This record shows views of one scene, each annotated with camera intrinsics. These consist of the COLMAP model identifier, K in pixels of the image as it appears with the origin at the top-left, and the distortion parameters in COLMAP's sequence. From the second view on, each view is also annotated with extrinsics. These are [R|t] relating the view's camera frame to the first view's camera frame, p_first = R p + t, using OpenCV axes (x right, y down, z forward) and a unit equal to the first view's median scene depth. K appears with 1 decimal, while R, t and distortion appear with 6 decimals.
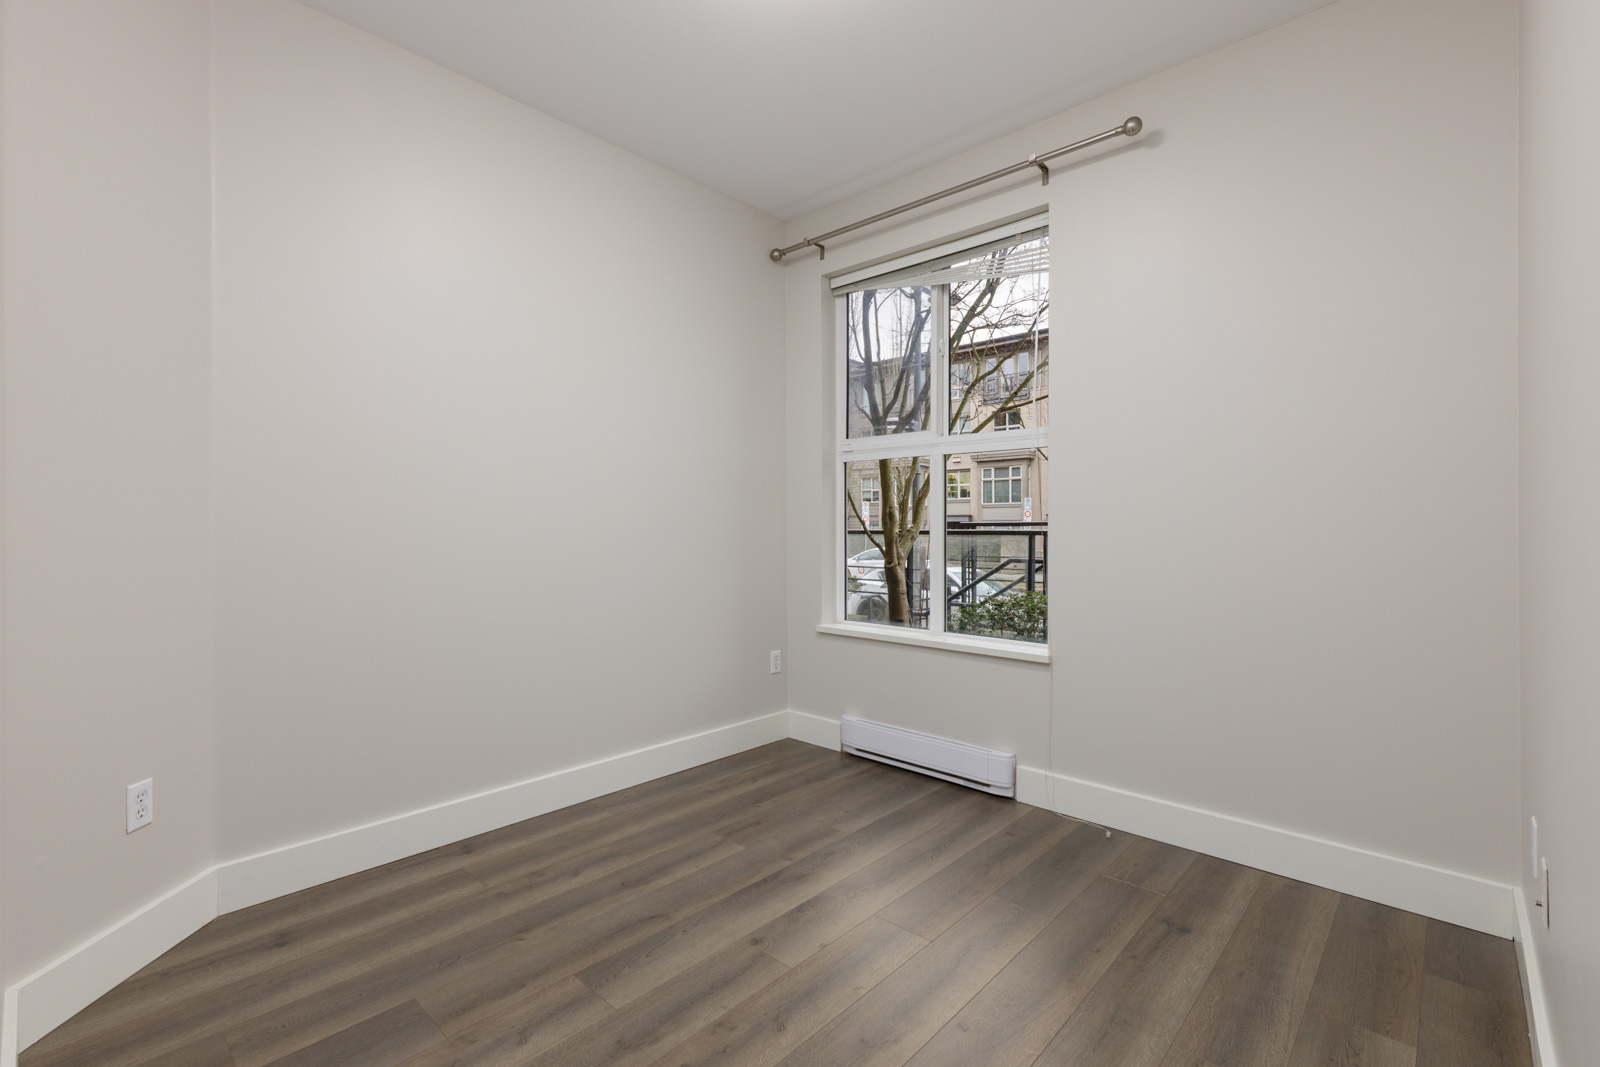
lens RADIAL K [[713.6, 0, 802.6], [0, 713.6, 531.2], [0, 0, 1]] dist [-0.000381, -0.000122]
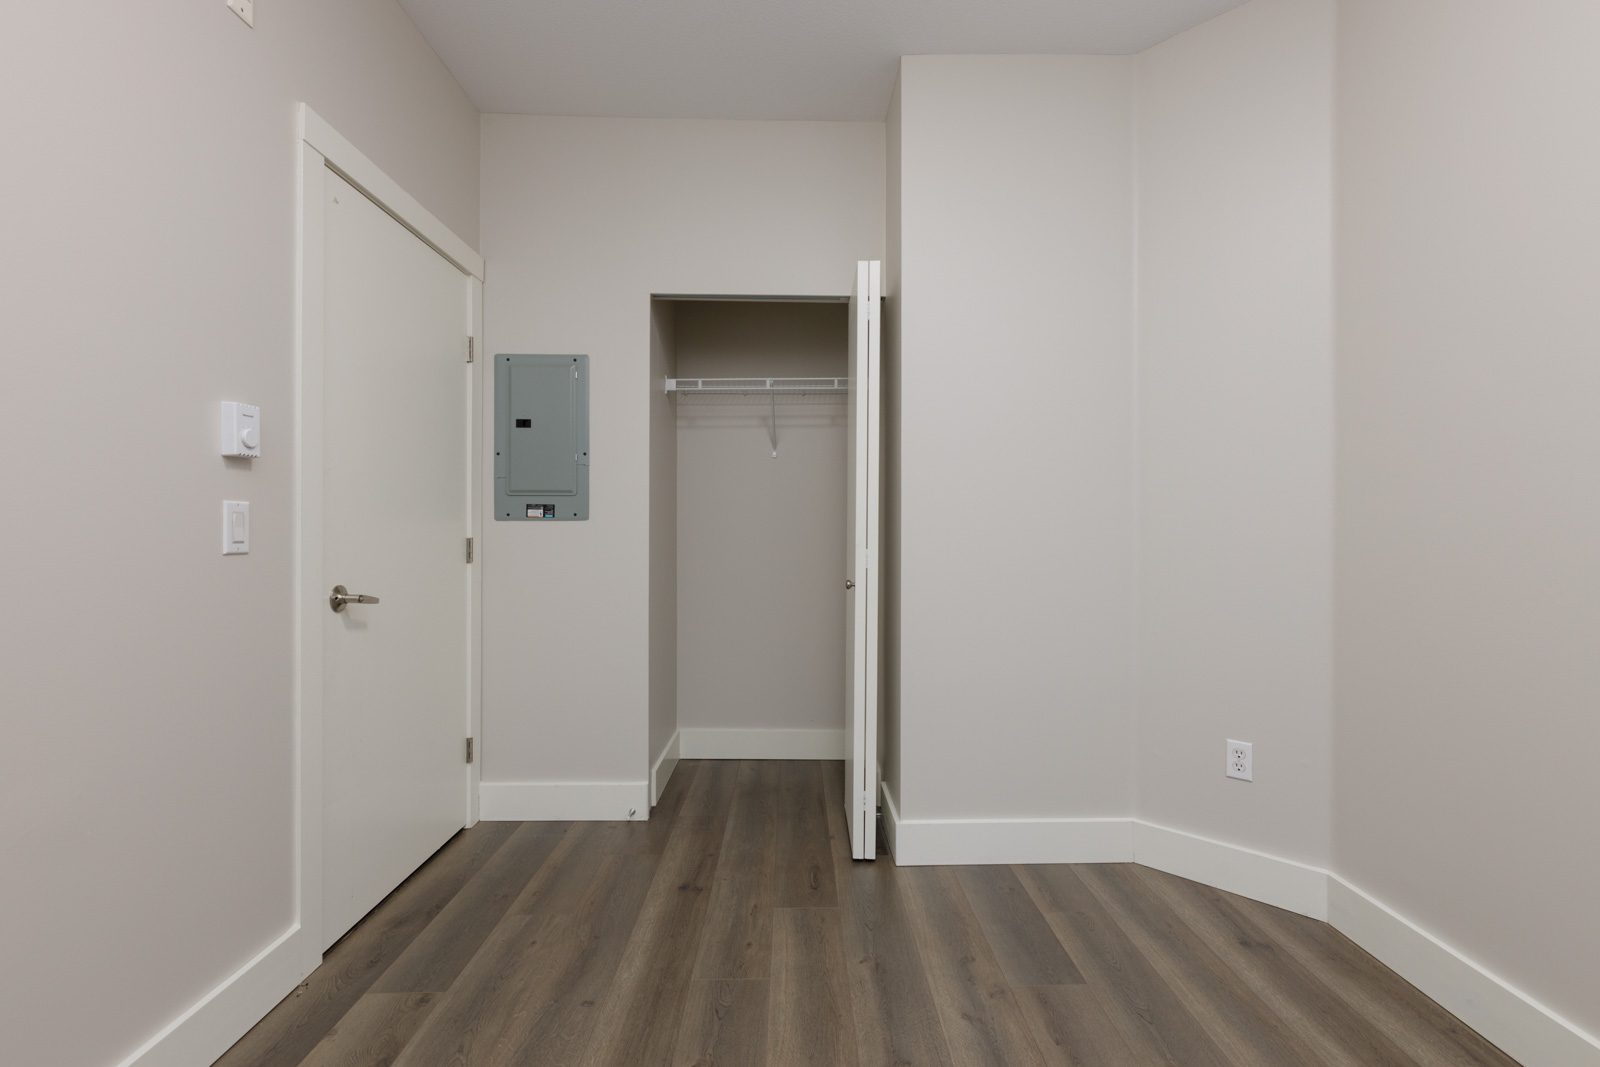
lens RADIAL K [[713.6, 0, 803.6], [0, 713.6, 534.0], [0, 0, 1]] dist [-0.000381, -0.000122]
pose [[-0.728609, 0.001370, -0.684928, 0.438318], [0.000969, 0.999999, 0.000970, -0.000728], [0.684929, 0.000043, -0.728610, 1.390474]]
